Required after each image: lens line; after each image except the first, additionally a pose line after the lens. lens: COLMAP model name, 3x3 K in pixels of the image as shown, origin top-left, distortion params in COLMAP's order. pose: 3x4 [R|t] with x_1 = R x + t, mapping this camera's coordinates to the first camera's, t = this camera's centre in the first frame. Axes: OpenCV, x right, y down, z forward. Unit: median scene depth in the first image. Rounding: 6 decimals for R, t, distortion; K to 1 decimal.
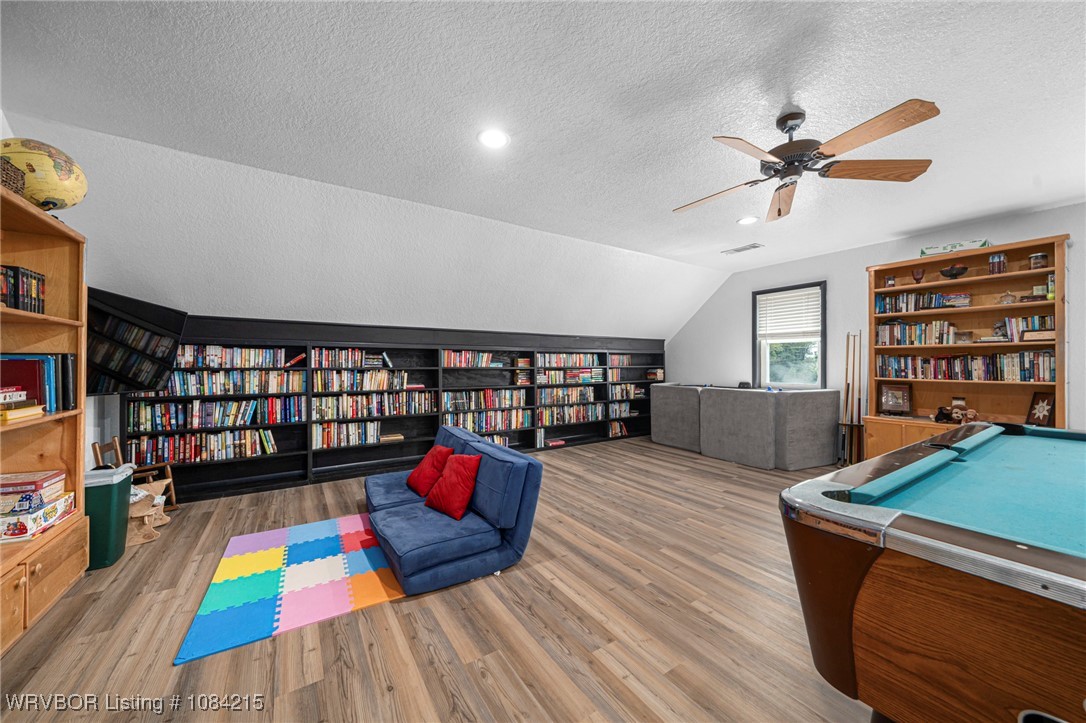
lens RADIAL K [[384.5, 0, 539.4], [0, 384.5, 363.4], [0, 0, 1]] dist [-0.005794, 0.000244]
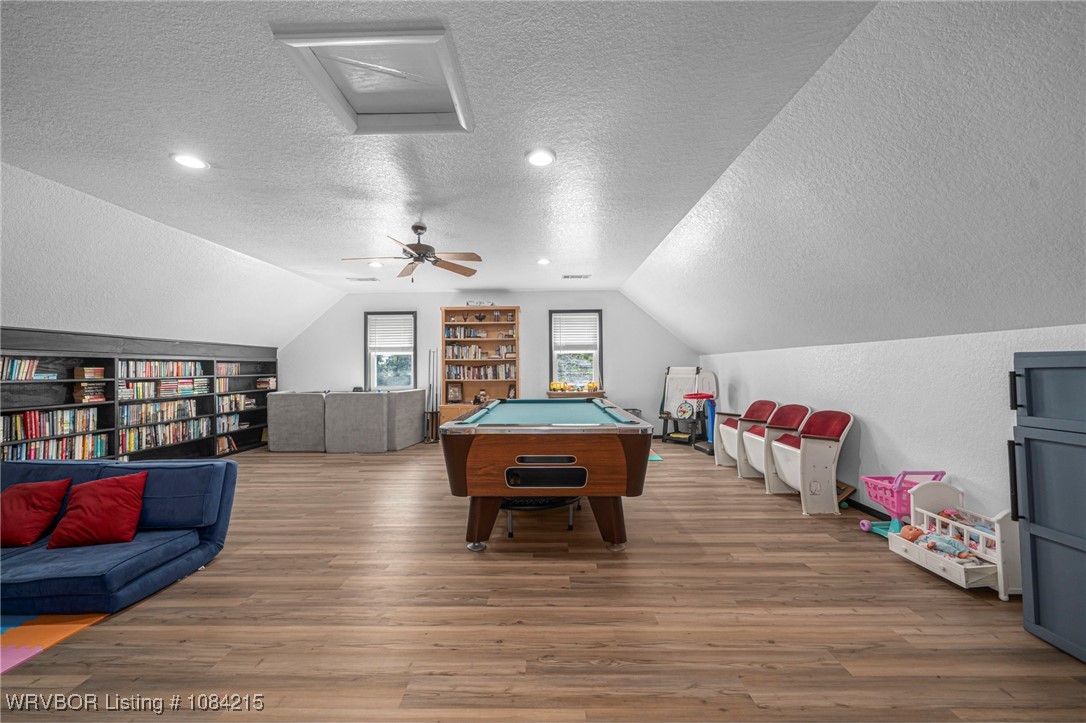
lens RADIAL K [[384.5, 0, 542.9], [0, 384.5, 363.7], [0, 0, 1]] dist [-0.005794, 0.000244]
pose [[0.541742, 0.006517, 0.840520, -0.206772], [0.008972, 0.999868, -0.013536, -0.002268], [-0.840497, 0.014874, 0.541612, -0.165646]]
